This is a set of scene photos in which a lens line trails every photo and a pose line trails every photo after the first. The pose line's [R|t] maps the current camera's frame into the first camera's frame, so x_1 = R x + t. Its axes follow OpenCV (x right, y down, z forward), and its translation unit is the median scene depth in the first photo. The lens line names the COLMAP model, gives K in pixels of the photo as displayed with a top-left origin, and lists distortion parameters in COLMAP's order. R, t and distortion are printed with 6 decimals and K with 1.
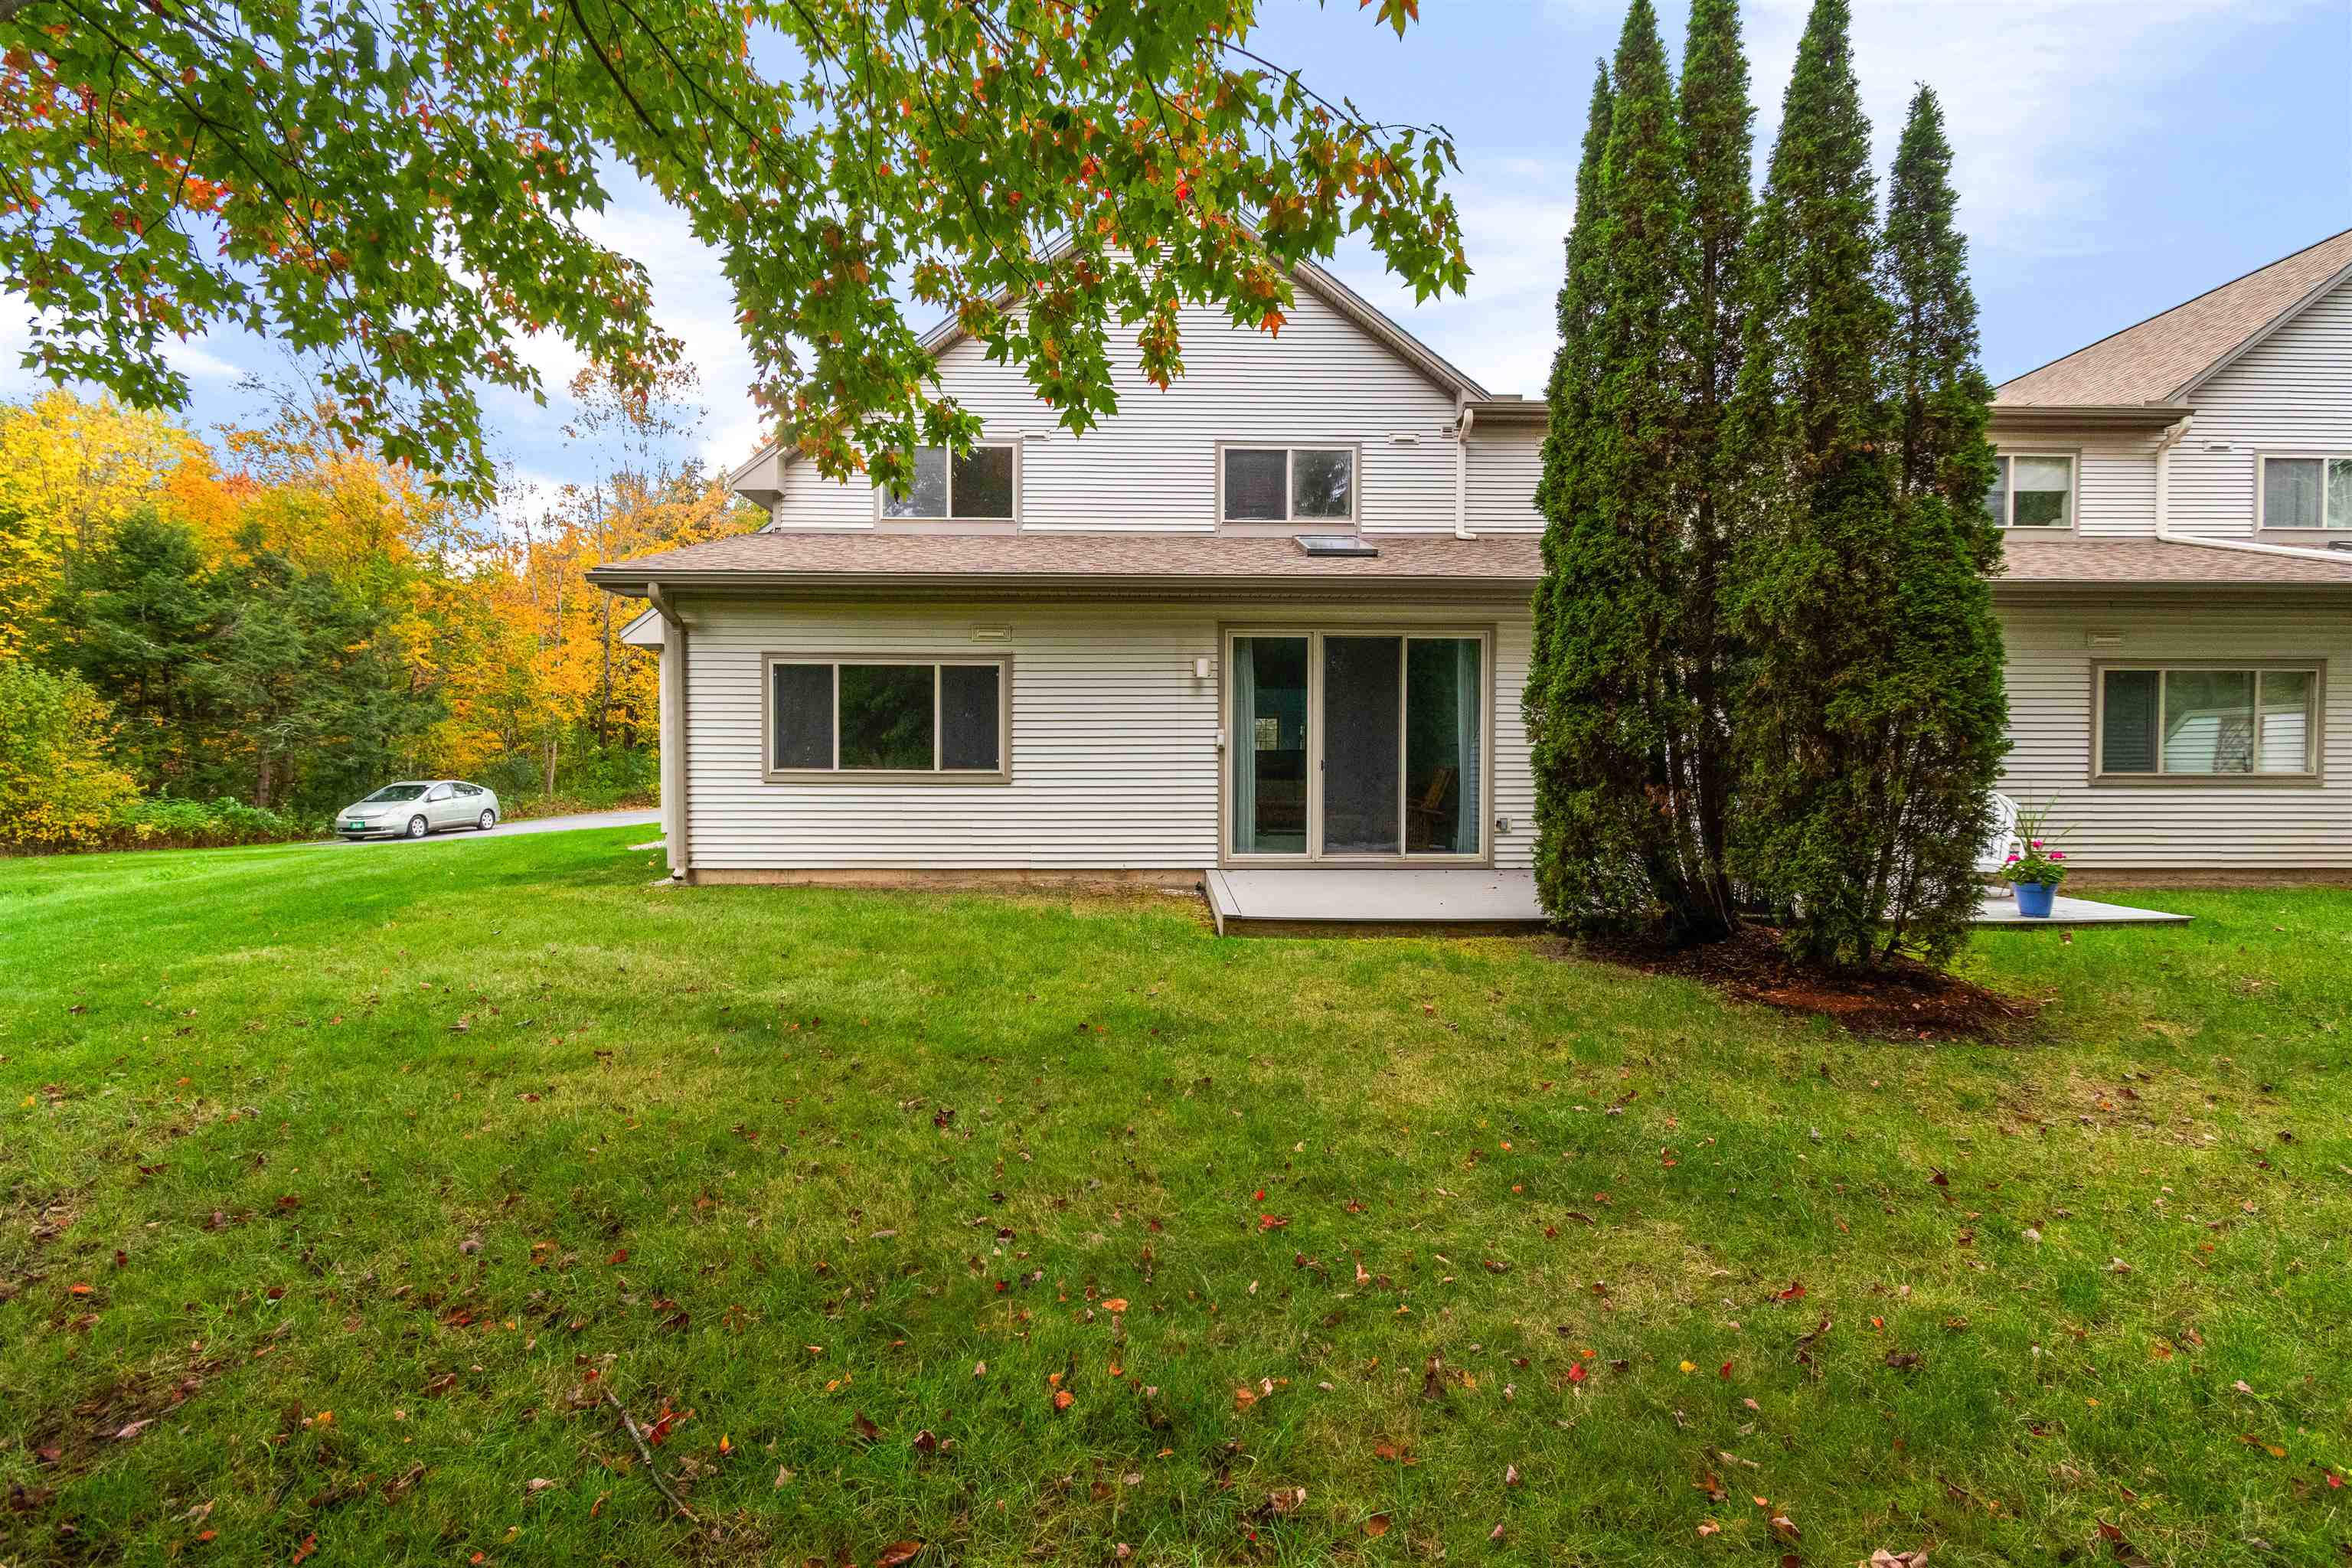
lens RADIAL K [[1042.2, 0, 1176.0], [0, 1042.2, 784.0], [0, 0, 1]] dist [0.000095, 0.000010]
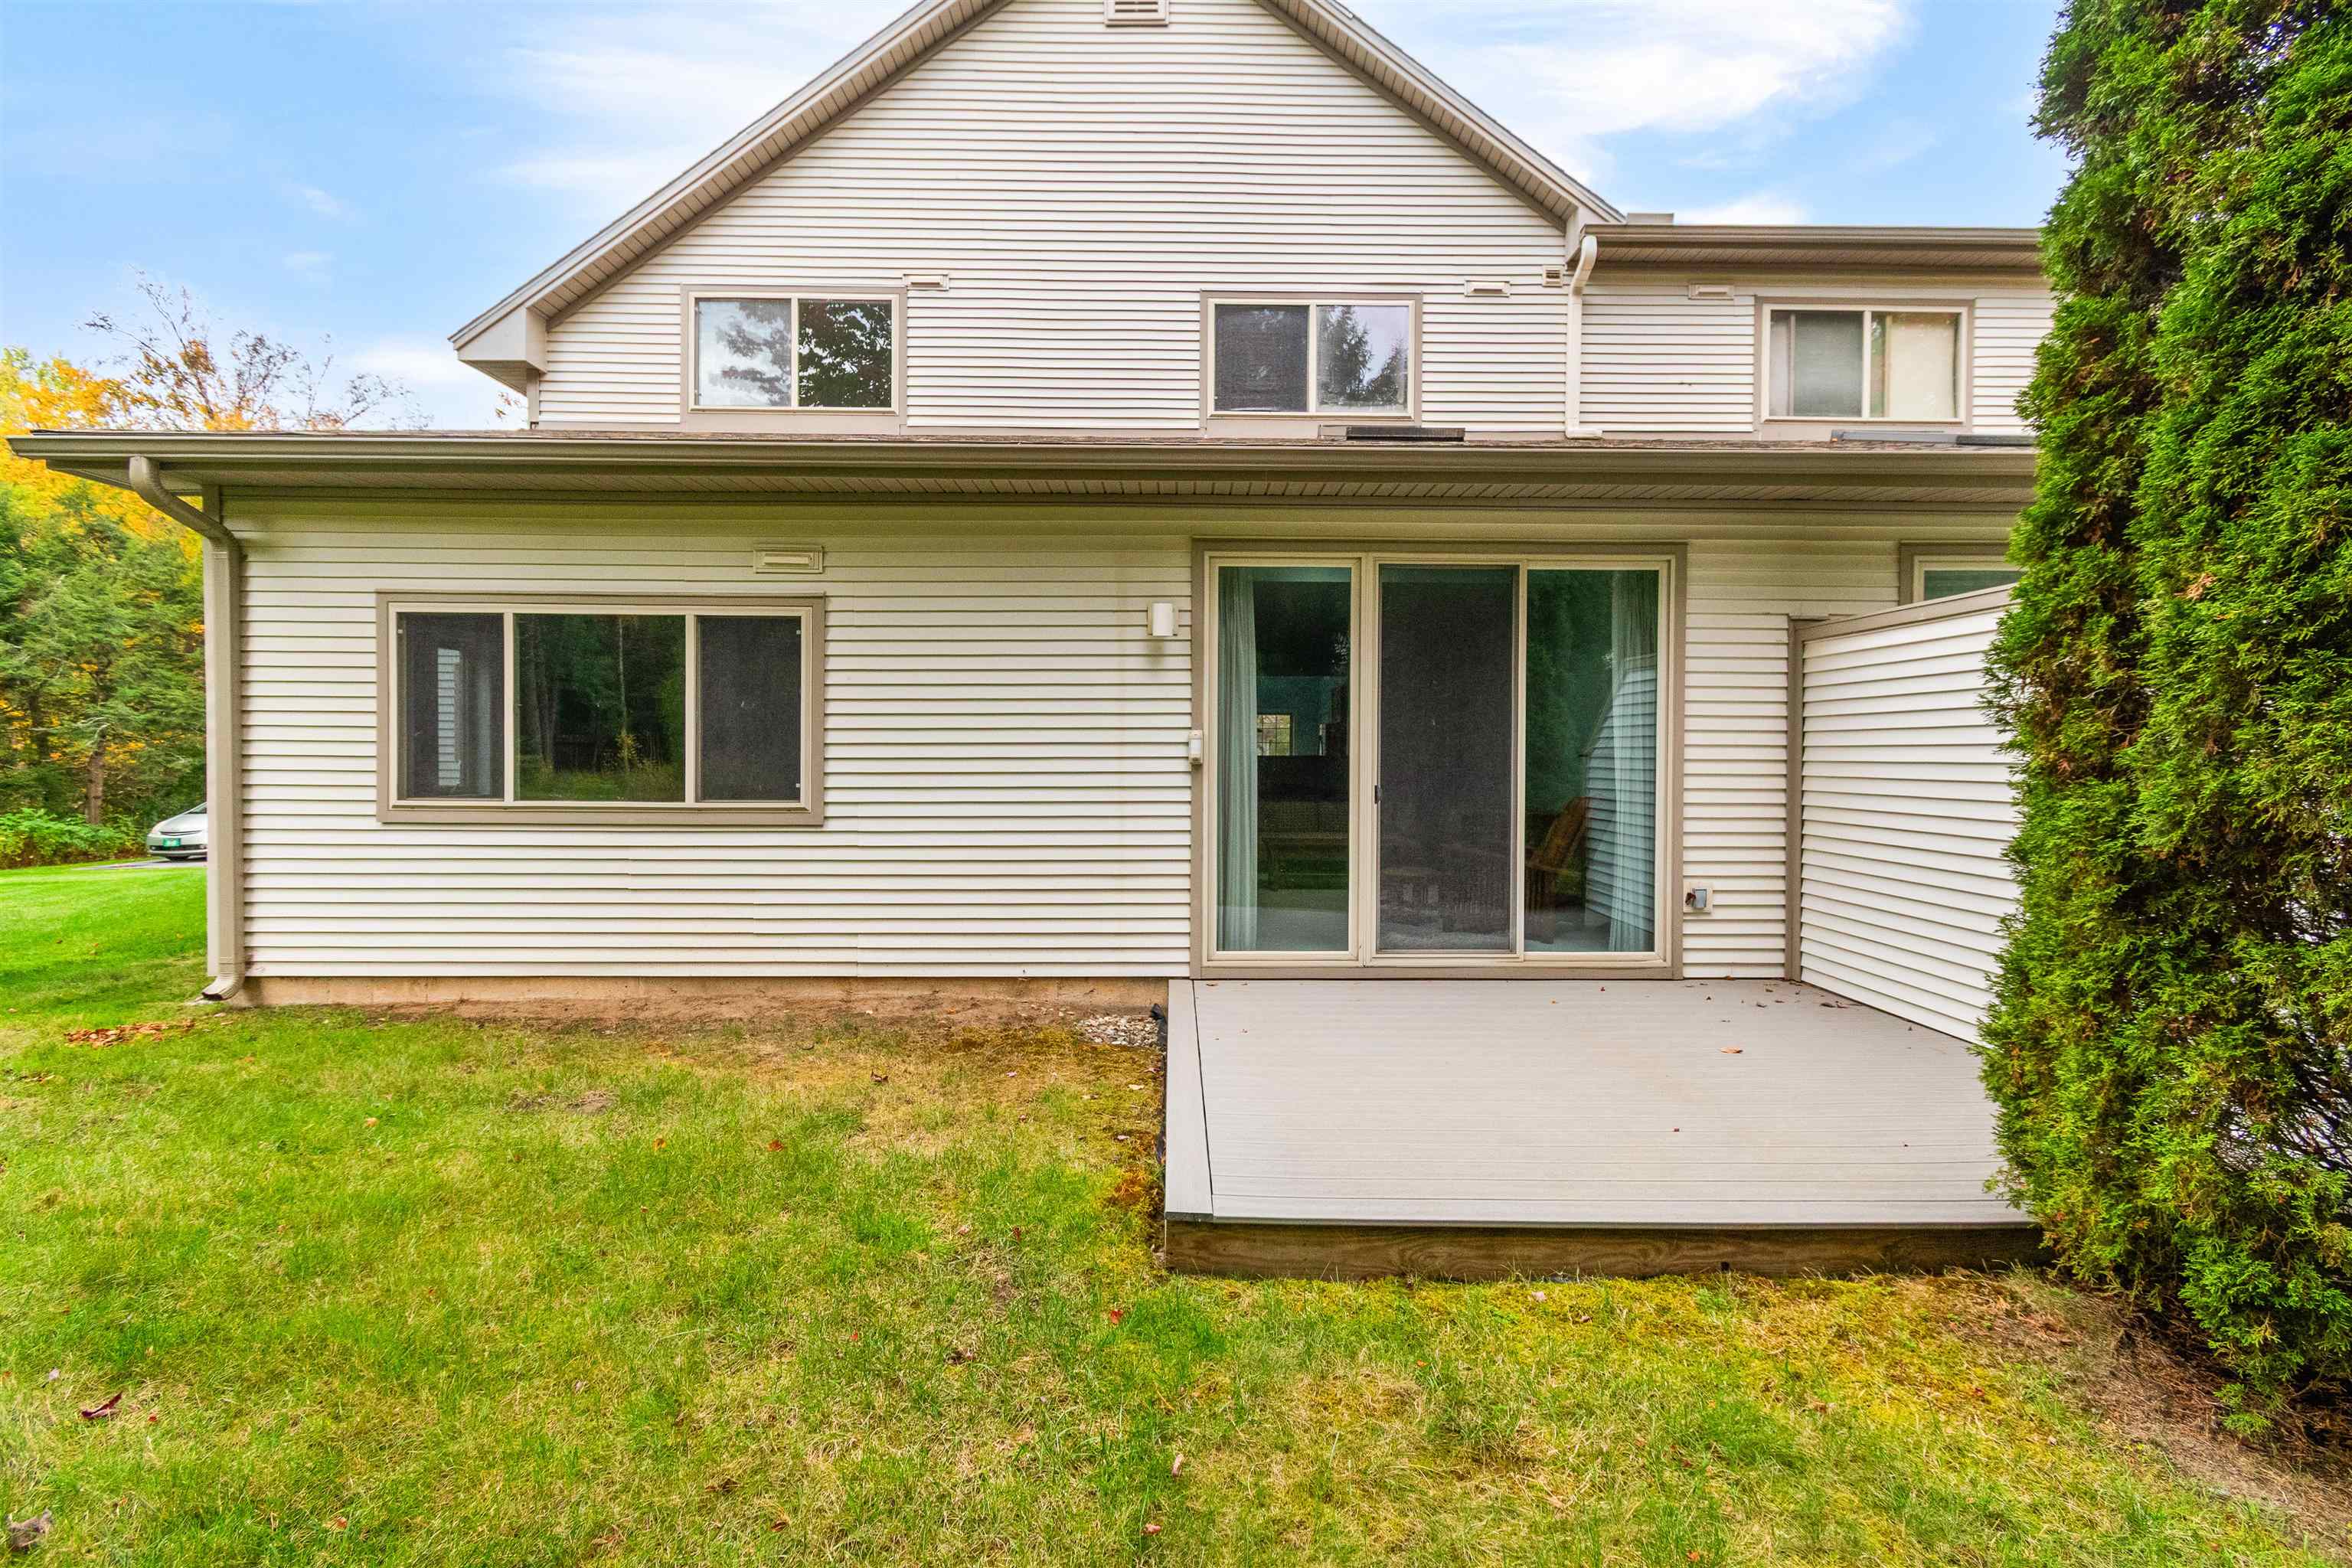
lens RADIAL K [[1046.5, 0, 1179.5], [0, 1046.5, 765.8], [0, 0, 1]] dist [0.005549, 0.000335]
pose [[0.999959, 0.001996, -0.008809, 0.038981], [-0.002119, 0.999901, -0.013929, -0.025379], [0.008781, 0.013947, 0.999864, 0.435461]]
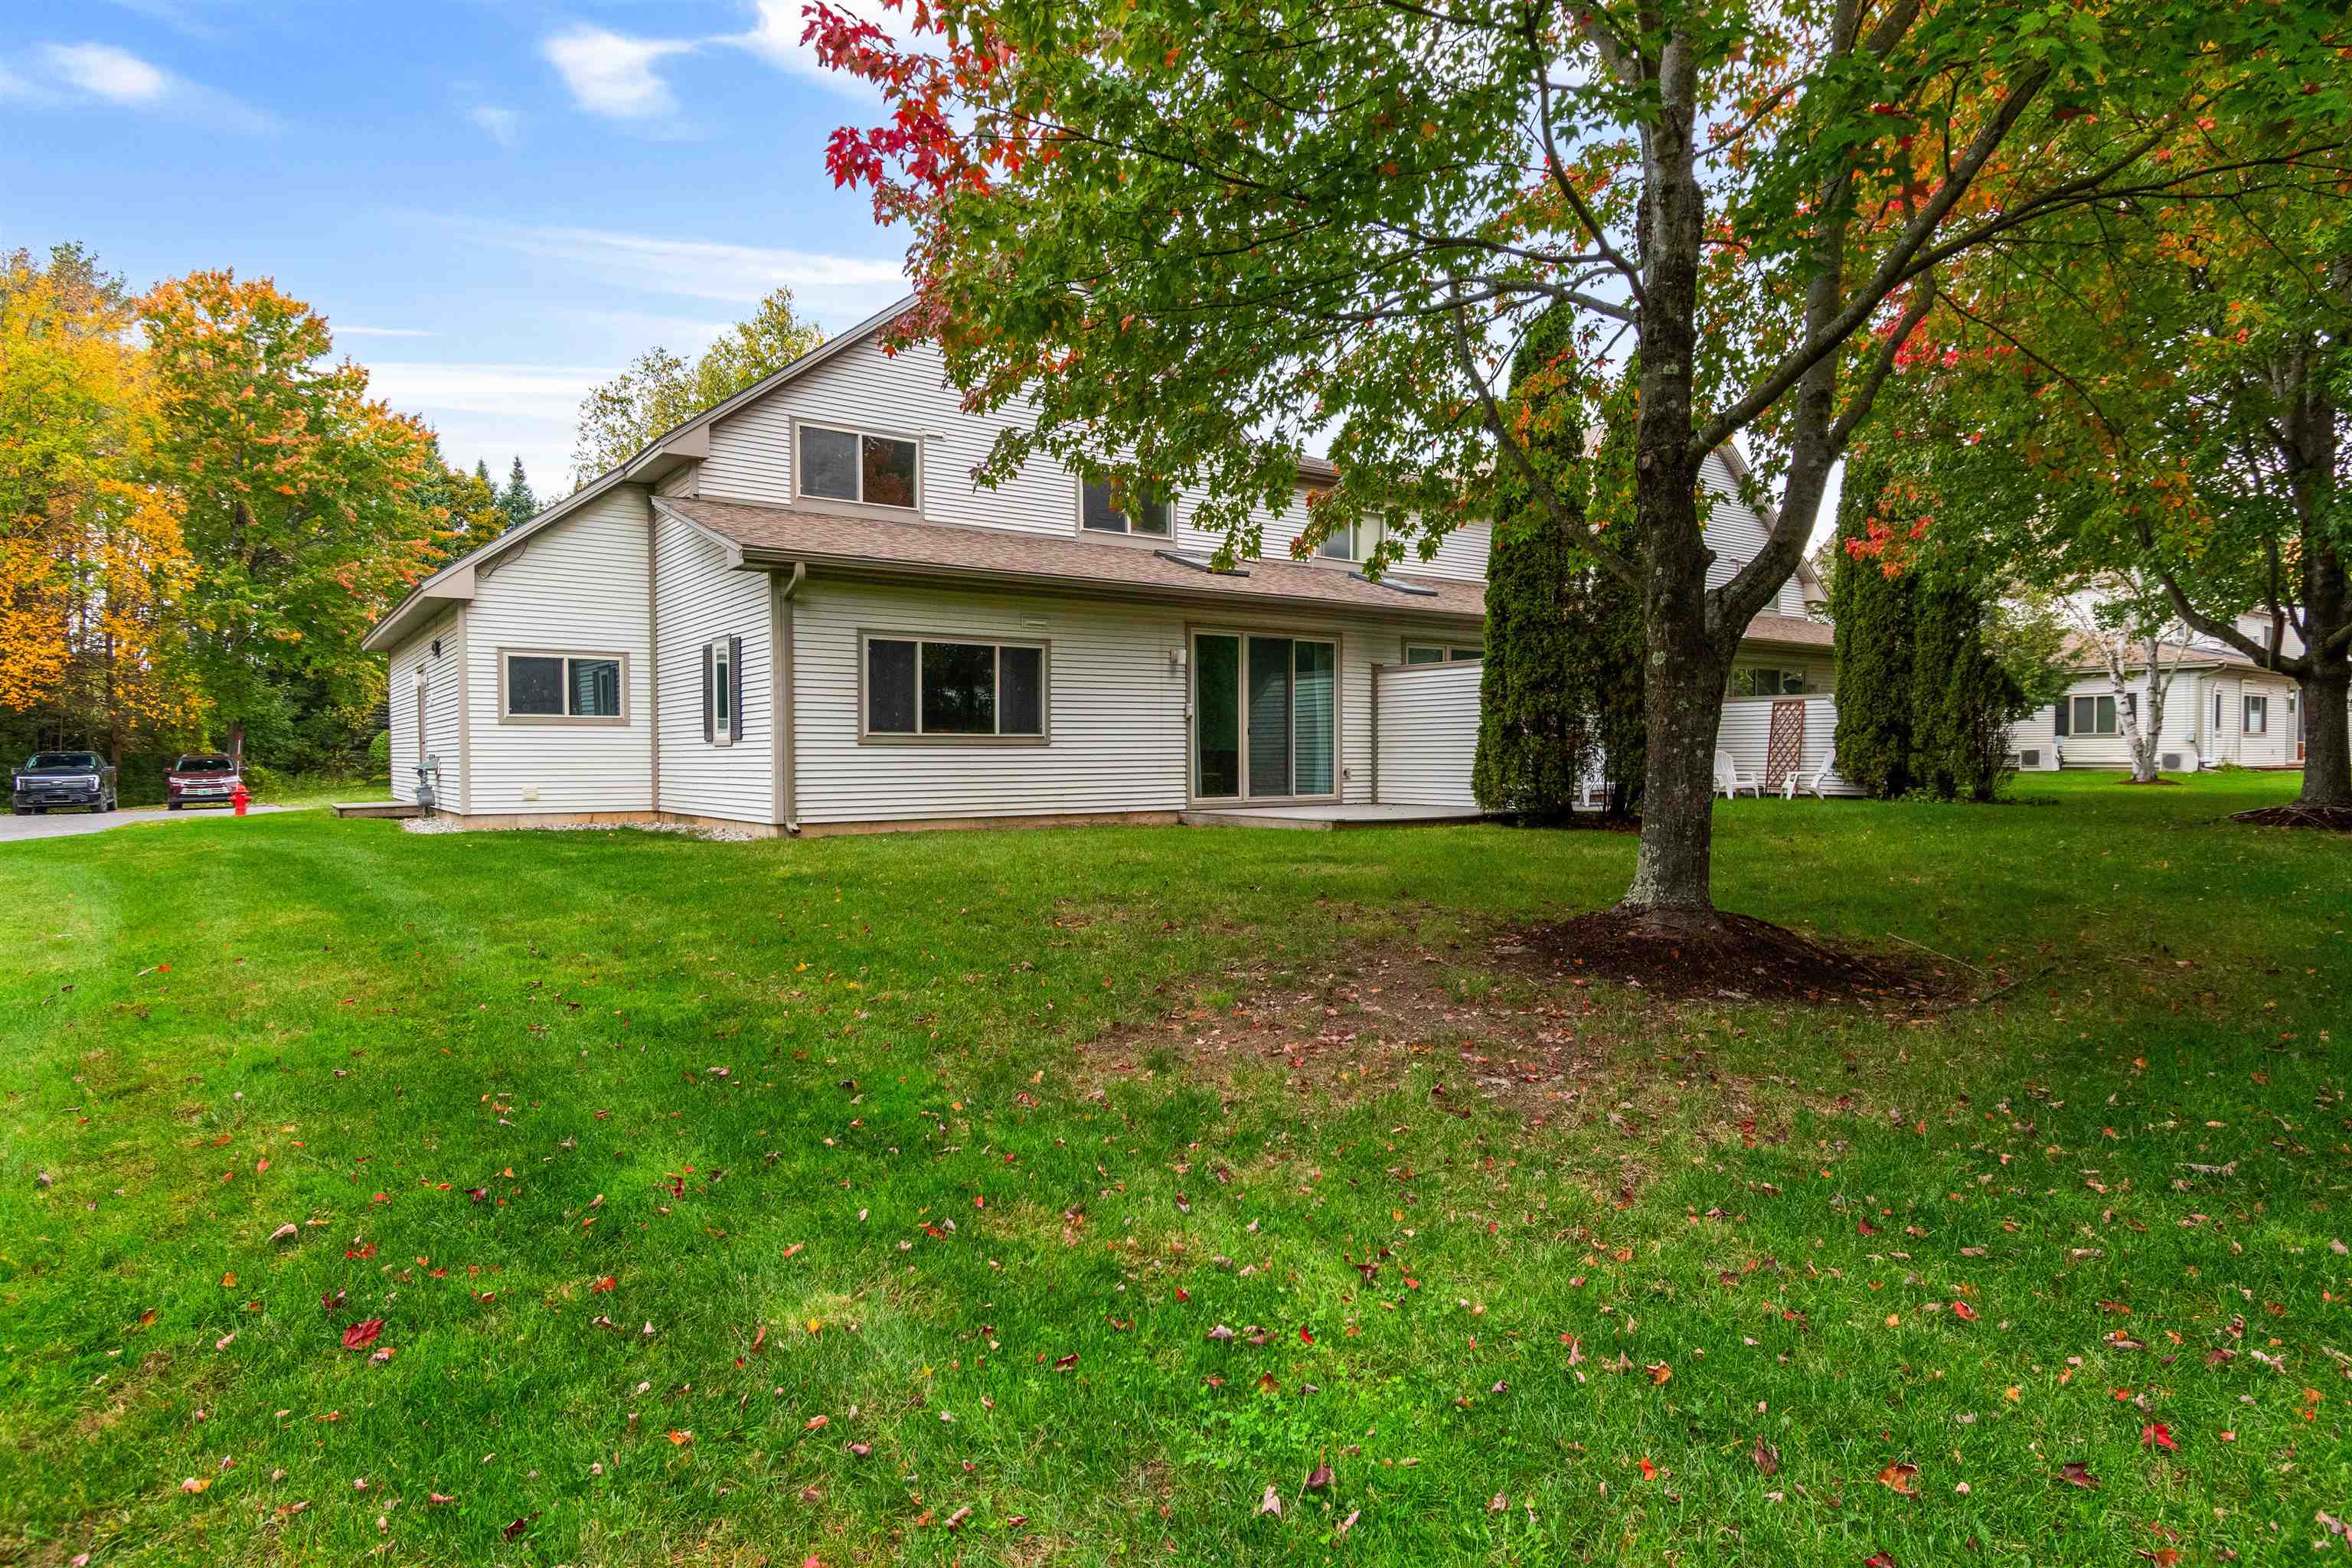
lens RADIAL K [[1266.9, 0, 1168.1], [0, 1266.9, 779.6], [0, 0, 1]] dist [-0.000609, -0.002156]
pose [[0.827346, -0.017374, 0.561424, -0.878144], [0.020026, 0.999798, 0.001428, 0.040674], [-0.561336, 0.010062, 0.827527, -0.309126]]
